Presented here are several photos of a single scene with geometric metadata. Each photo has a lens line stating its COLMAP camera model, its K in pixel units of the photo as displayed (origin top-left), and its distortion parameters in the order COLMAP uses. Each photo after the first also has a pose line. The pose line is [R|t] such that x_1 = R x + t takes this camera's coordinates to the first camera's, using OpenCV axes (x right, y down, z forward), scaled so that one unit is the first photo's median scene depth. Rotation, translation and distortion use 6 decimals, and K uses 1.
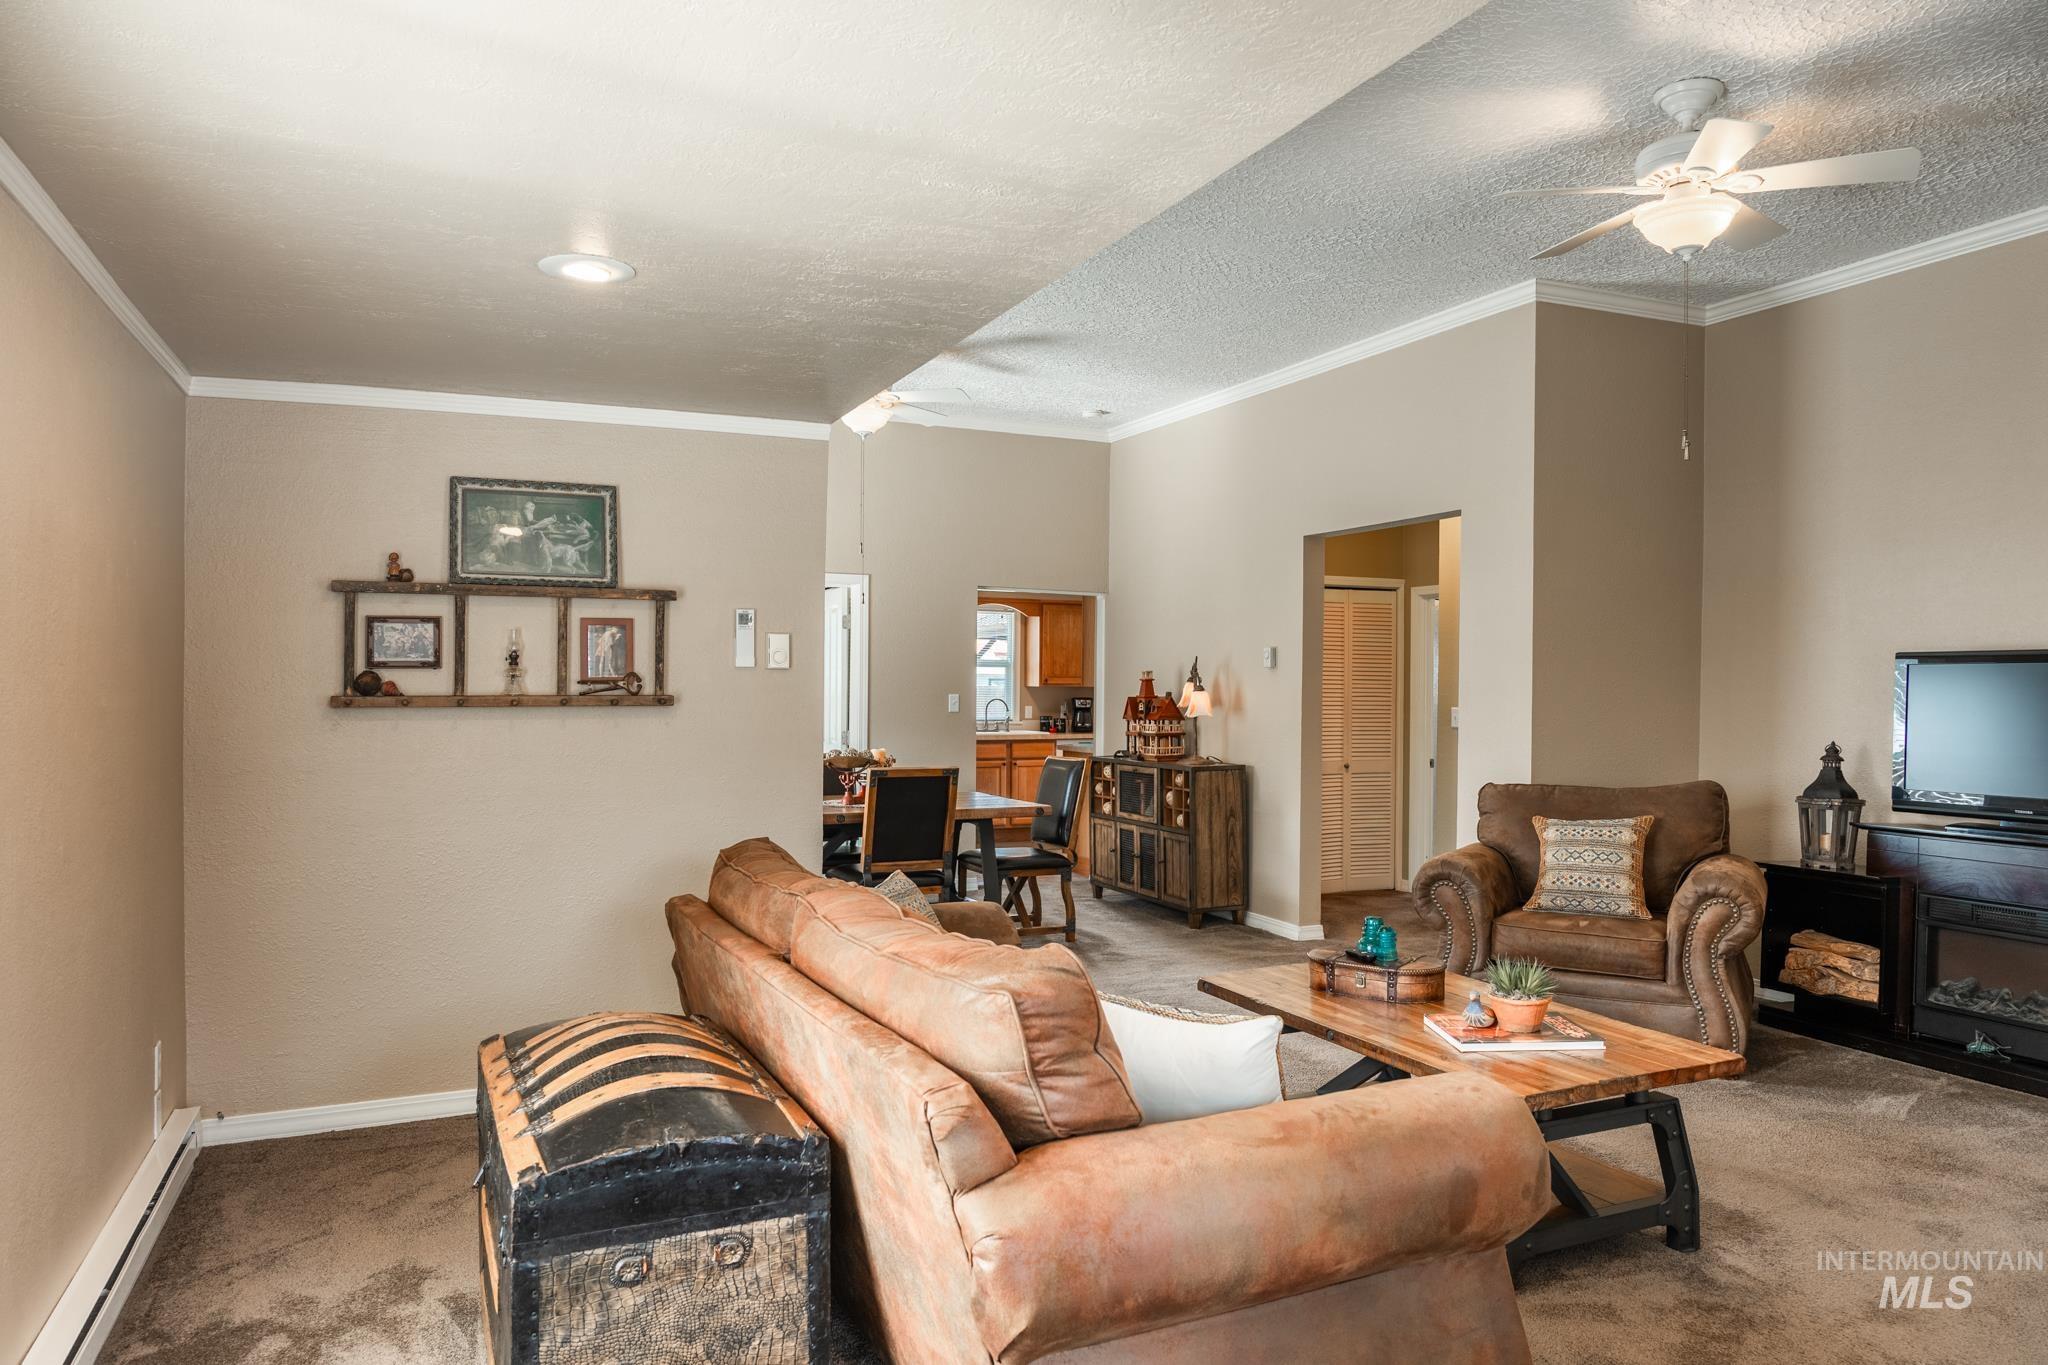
lens RADIAL K [[1360.5, 0, 1024.0], [0, 1360.5, 682.5], [0, 0, 1]] dist [-0.003893, 0.000193]
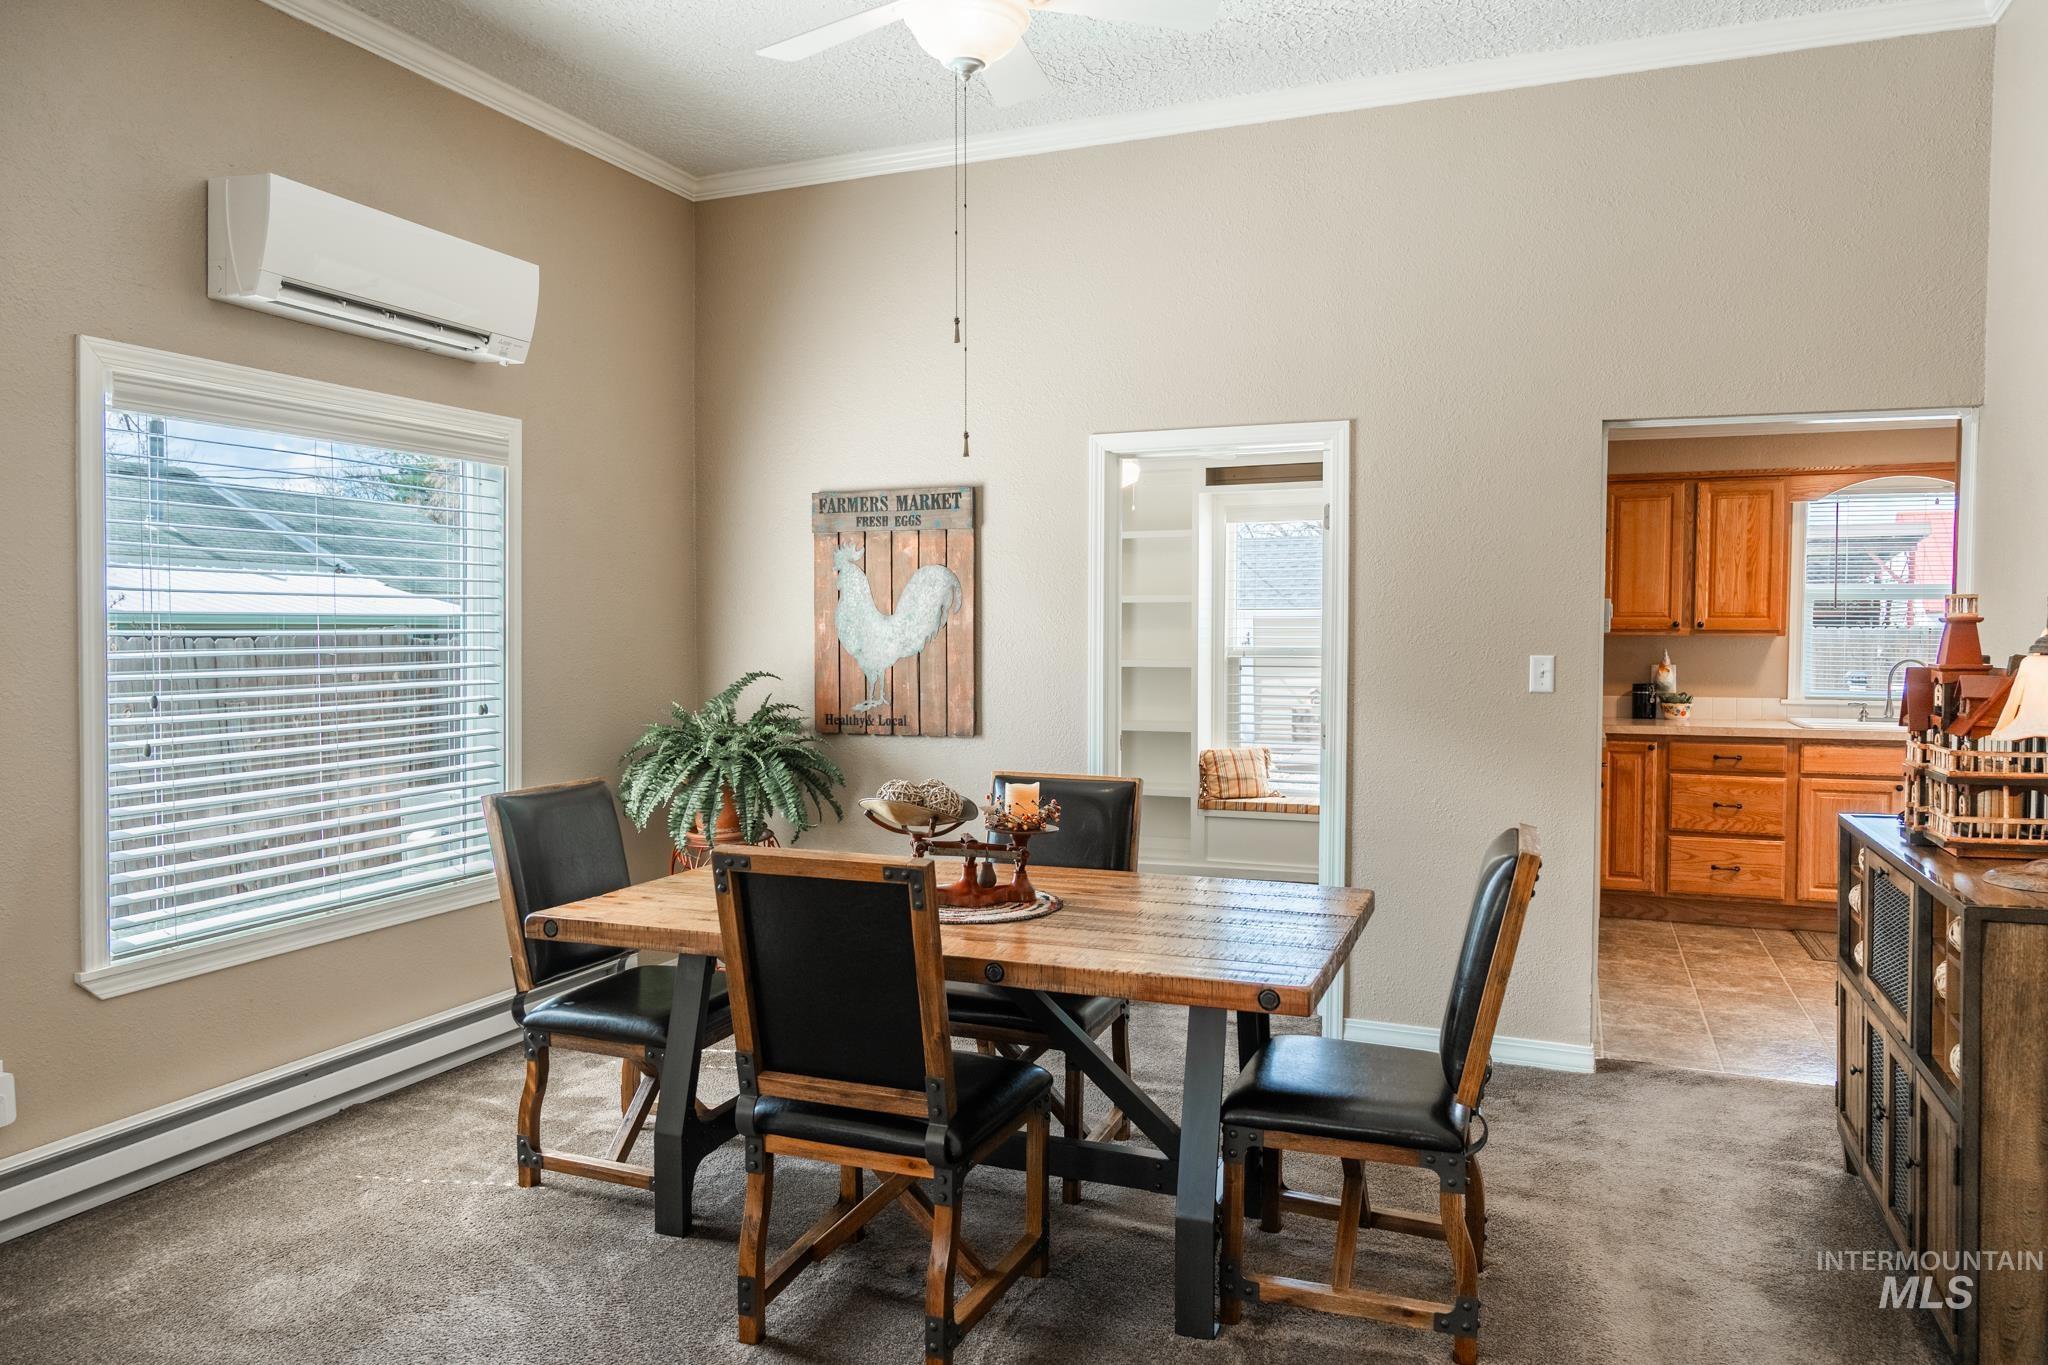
lens RADIAL K [[1360.5, 0, 1024.0], [0, 1360.5, 682.5], [0, 0, 1]] dist [-0.003893, 0.000193]
pose [[0.696266, 0.024624, -0.717362, 0.116331], [0.003329, 0.999290, 0.037534, 0.000402], [0.717776, -0.028522, 0.695689, 0.389853]]
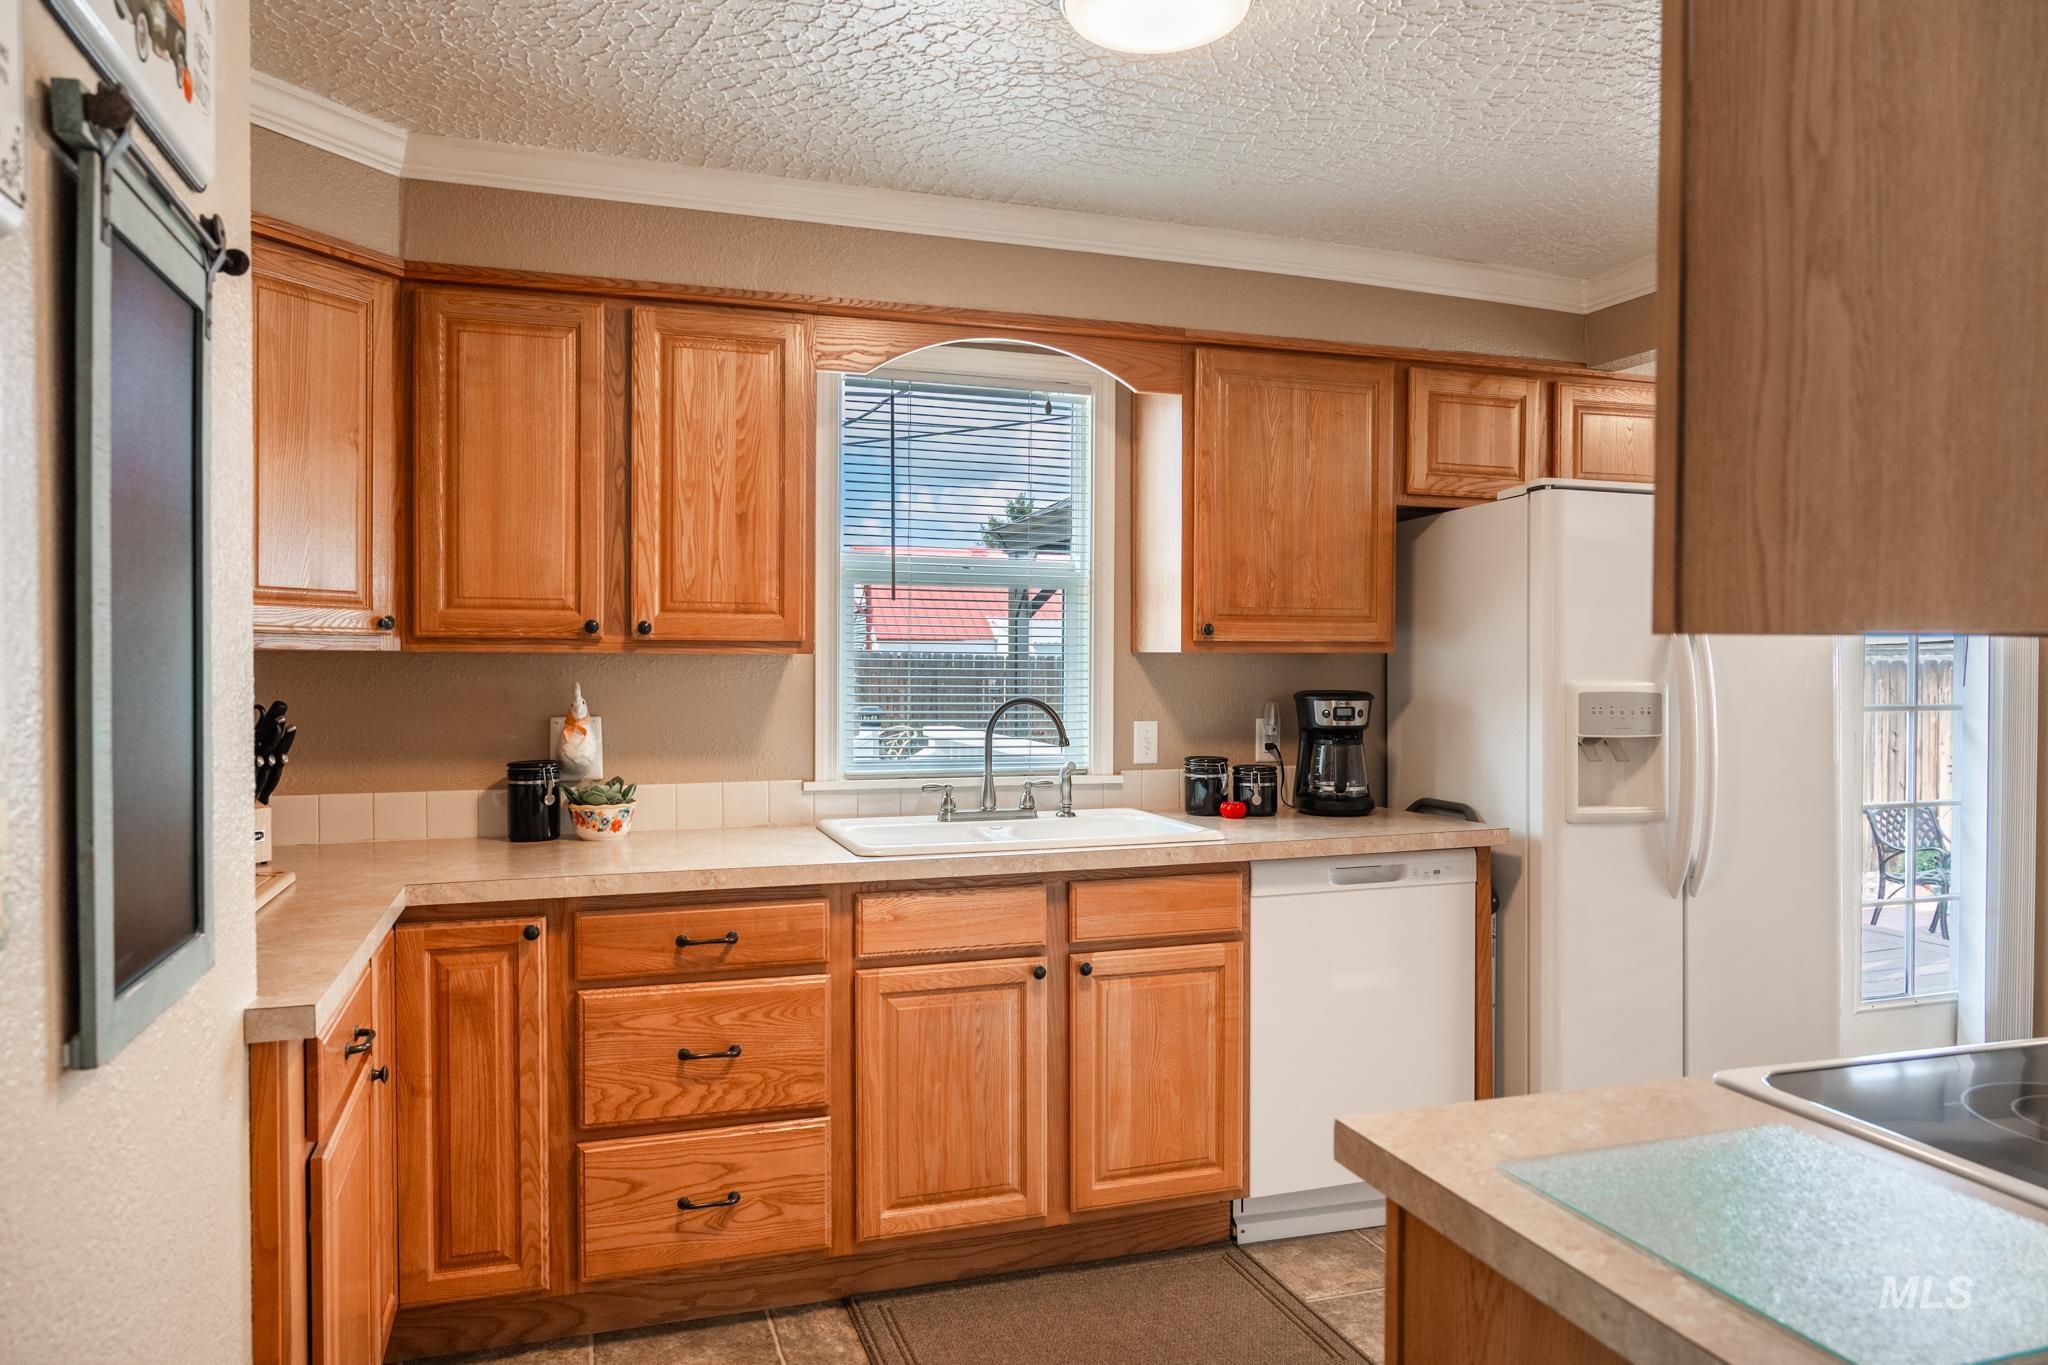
lens RADIAL K [[1360.5, 0, 1024.0], [0, 1360.5, 682.5], [0, 0, 1]] dist [-0.003893, 0.000193]
pose [[0.995328, -0.001432, -0.096544, 0.005833], [0.003295, 0.999811, 0.019144, 0.003798], [0.096499, -0.019372, 0.995145, 0.724595]]
